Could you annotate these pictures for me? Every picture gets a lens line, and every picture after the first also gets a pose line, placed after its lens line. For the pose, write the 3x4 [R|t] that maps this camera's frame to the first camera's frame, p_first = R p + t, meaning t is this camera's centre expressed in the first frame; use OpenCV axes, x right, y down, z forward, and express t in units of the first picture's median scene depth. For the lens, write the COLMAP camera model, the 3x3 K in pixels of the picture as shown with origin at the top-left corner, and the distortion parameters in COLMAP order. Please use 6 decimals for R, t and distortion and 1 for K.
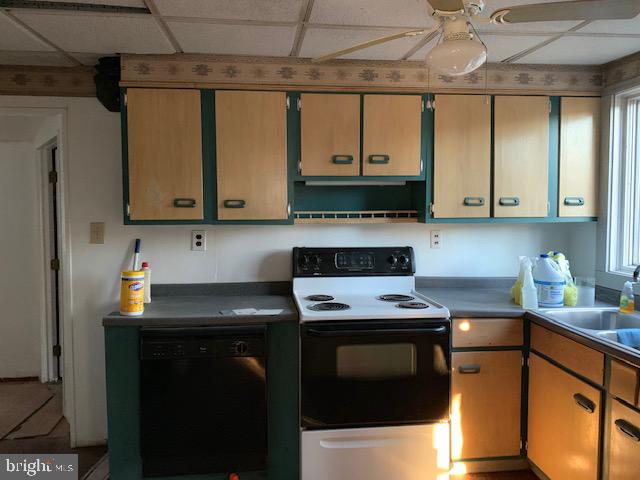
lens RADIAL K [[484.3, 0, 319.5], [0, 484.3, 240.9], [0, 0, 1]] dist [0.014257, 0.003638]
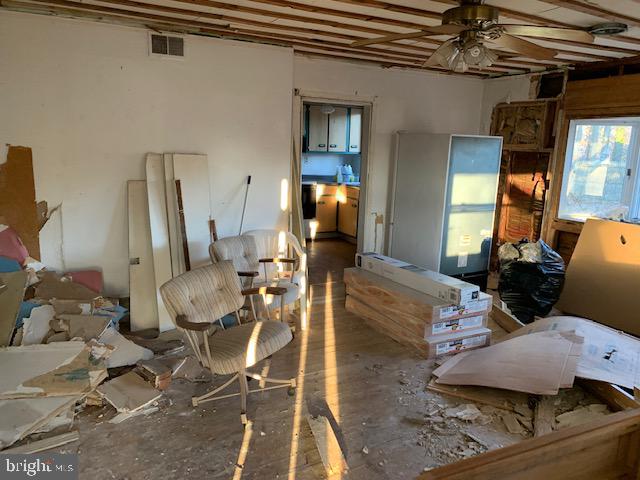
lens RADIAL K [[484.3, 0, 319.5], [0, 484.3, 241.6], [0, 0, 1]] dist [0.014257, 0.003638]
pose [[0.918921, -0.042912, 0.392100, -0.803357], [-0.017229, 0.988749, 0.148590, 0.050154], [-0.394064, -0.143298, 0.907843, -1.585995]]
